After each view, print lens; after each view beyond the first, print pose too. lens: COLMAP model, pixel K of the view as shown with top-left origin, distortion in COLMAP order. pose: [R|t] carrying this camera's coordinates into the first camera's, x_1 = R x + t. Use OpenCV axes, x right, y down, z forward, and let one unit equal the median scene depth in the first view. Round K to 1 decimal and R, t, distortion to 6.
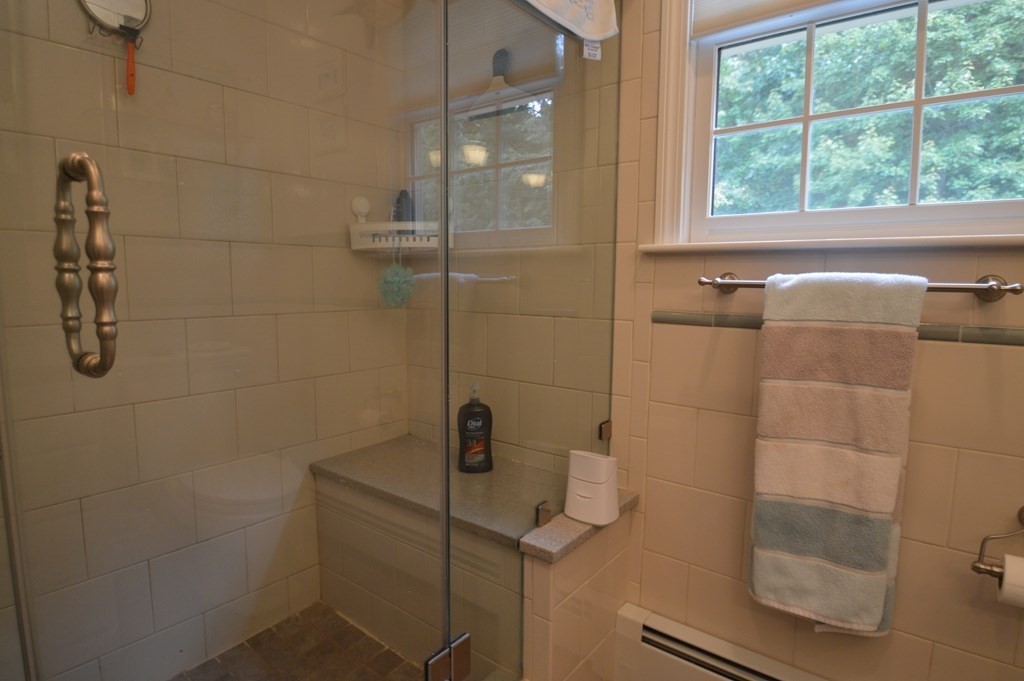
lens RADIAL K [[555.1, 0, 503.7], [0, 555.1, 346.6], [0, 0, 1]] dist [-0.010664, -0.013275]
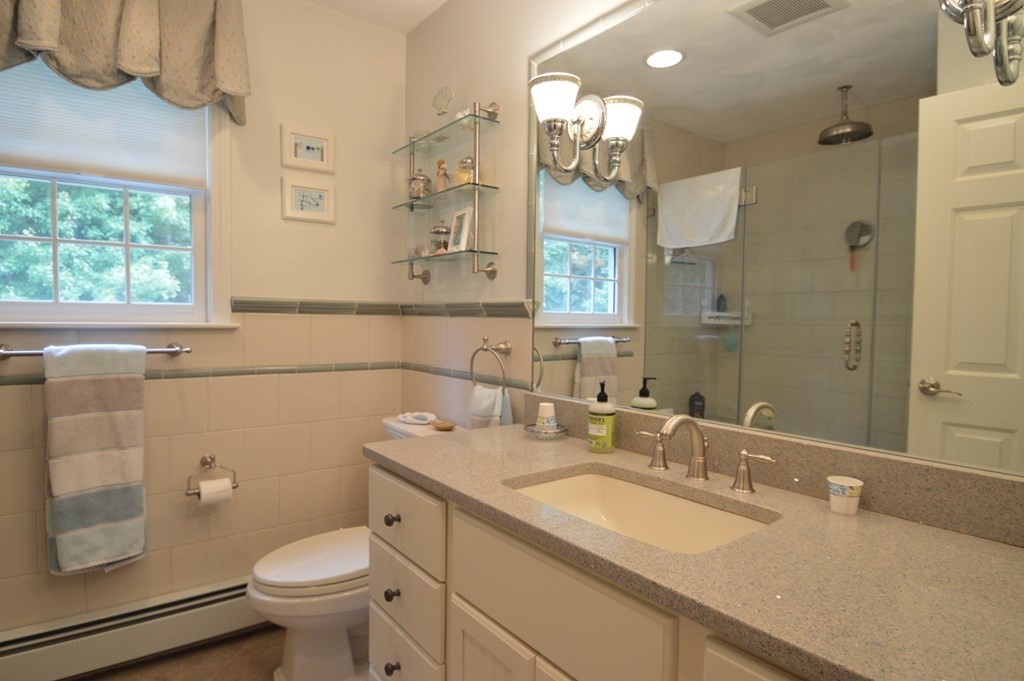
lens RADIAL K [[555.1, 0, 503.8], [0, 555.1, 345.3], [0, 0, 1]] dist [-0.010664, -0.013275]
pose [[0.228349, -0.046586, 0.972464, -0.658974], [0.101000, 0.994599, 0.023930, -0.045999], [-0.968326, 0.092754, 0.231820, -0.518223]]
